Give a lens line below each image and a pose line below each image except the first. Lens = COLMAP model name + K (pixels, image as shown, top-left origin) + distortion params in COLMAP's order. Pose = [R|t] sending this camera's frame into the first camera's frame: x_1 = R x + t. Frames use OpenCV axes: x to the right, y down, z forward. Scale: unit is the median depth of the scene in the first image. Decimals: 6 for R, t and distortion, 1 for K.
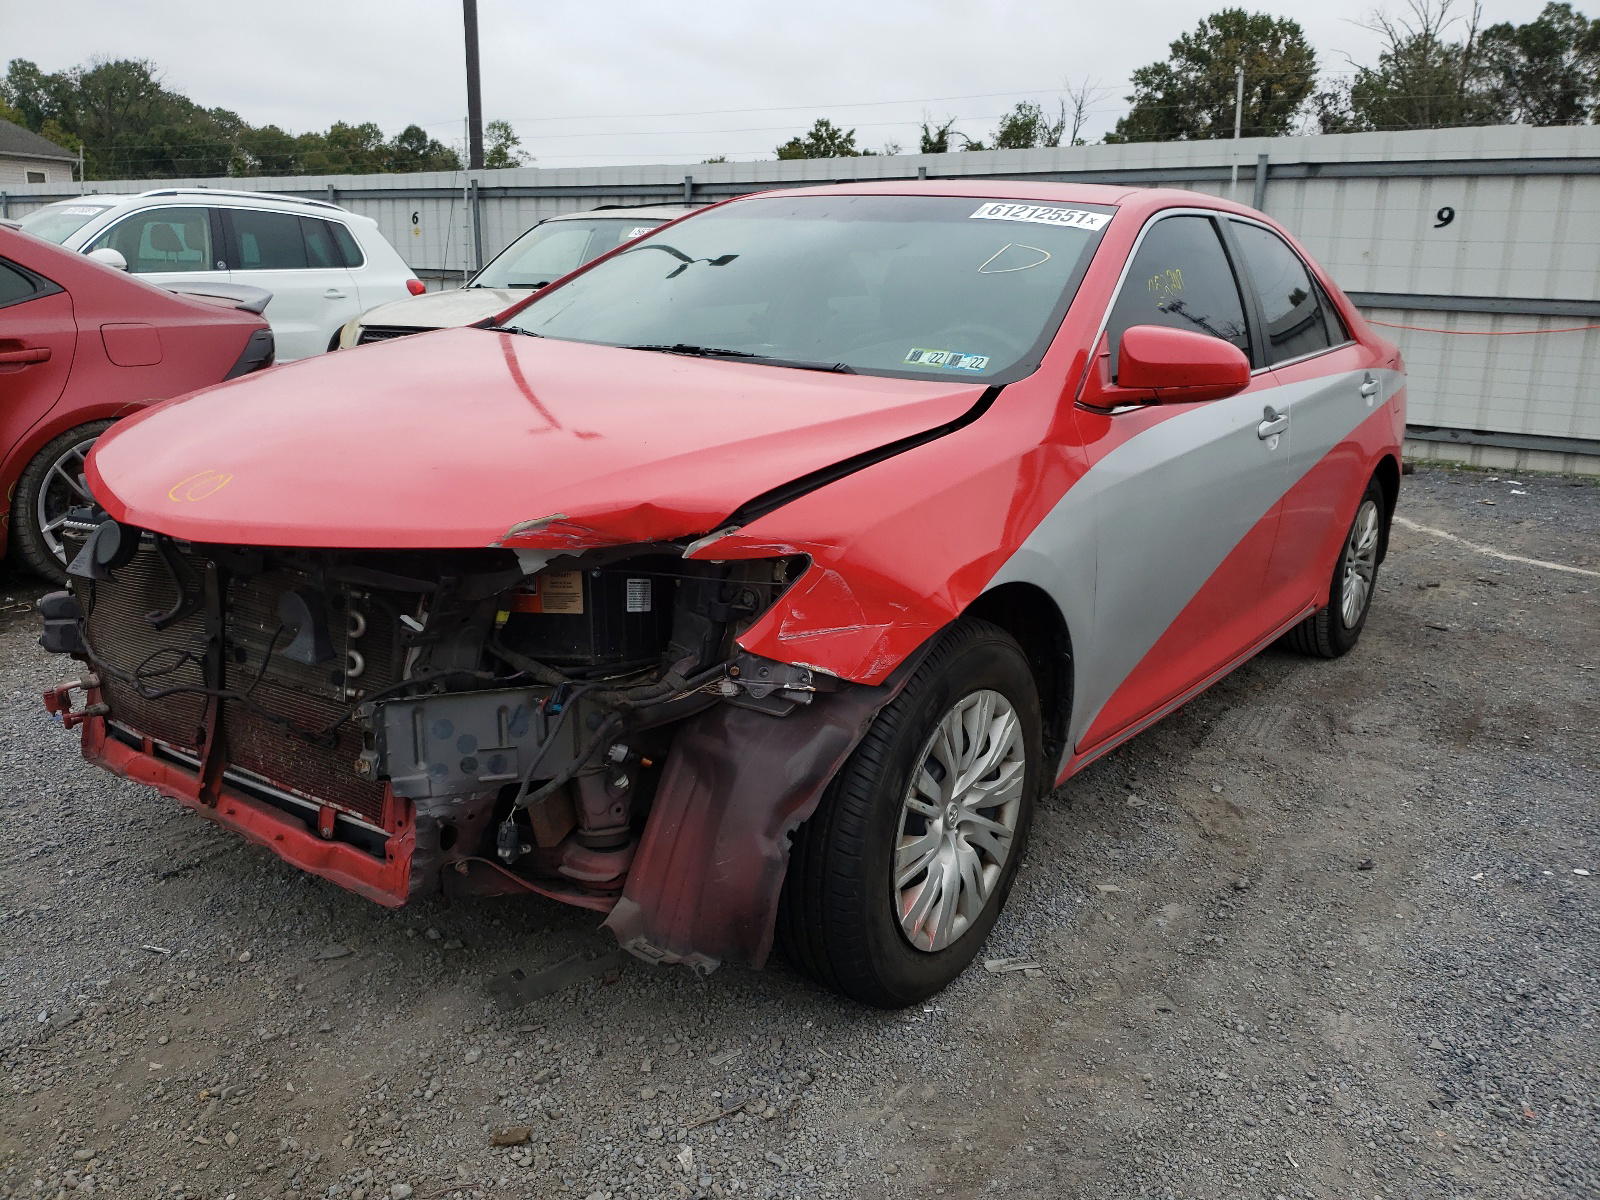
lens RADIAL K [[1230.5, 0, 801.5], [0, 1230.5, 598.4], [0, 0, 1]] dist [0.028664, 0.004771]
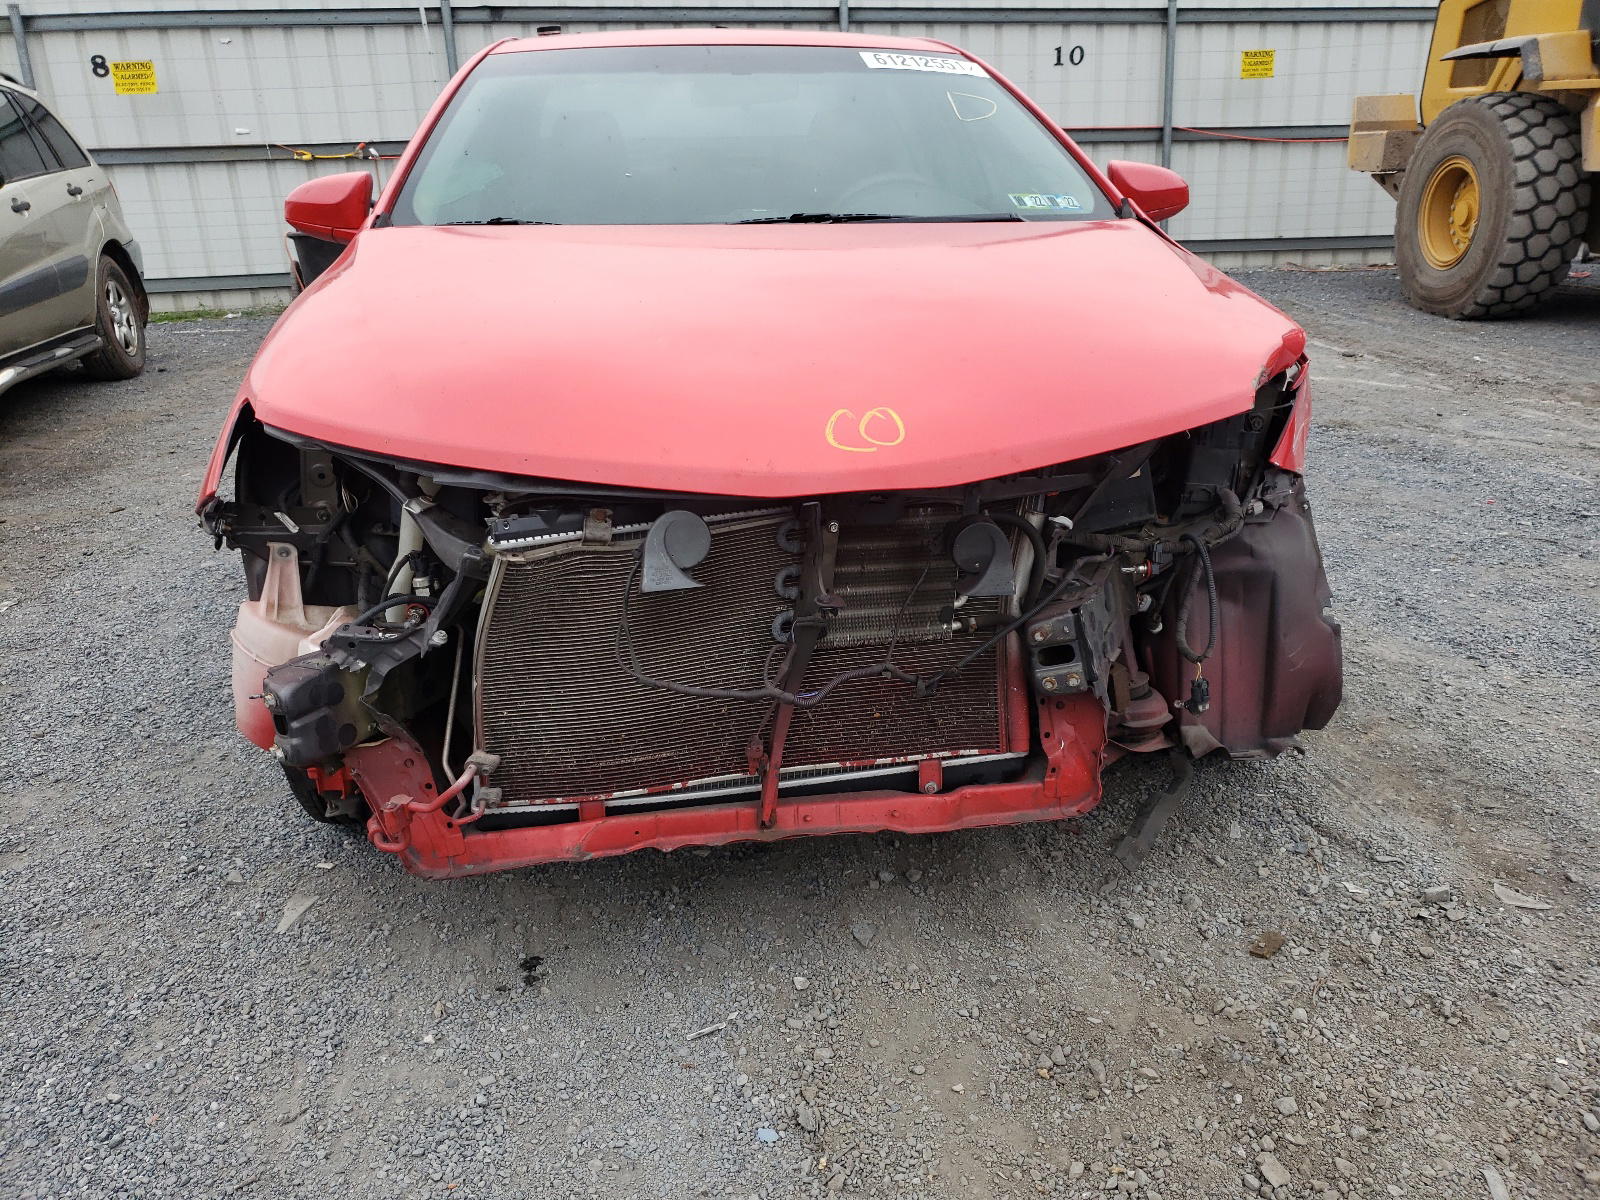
lens RADIAL K [[1230.5, 0, 801.3], [0, 1230.5, 603.7], [0, 0, 1]] dist [0.028664, 0.004771]
pose [[0.717170, -0.295987, 0.630919, -0.863795], [0.223513, 0.955190, 0.194045, -0.118618], [-0.660082, 0.001856, 0.751191, 0.341910]]
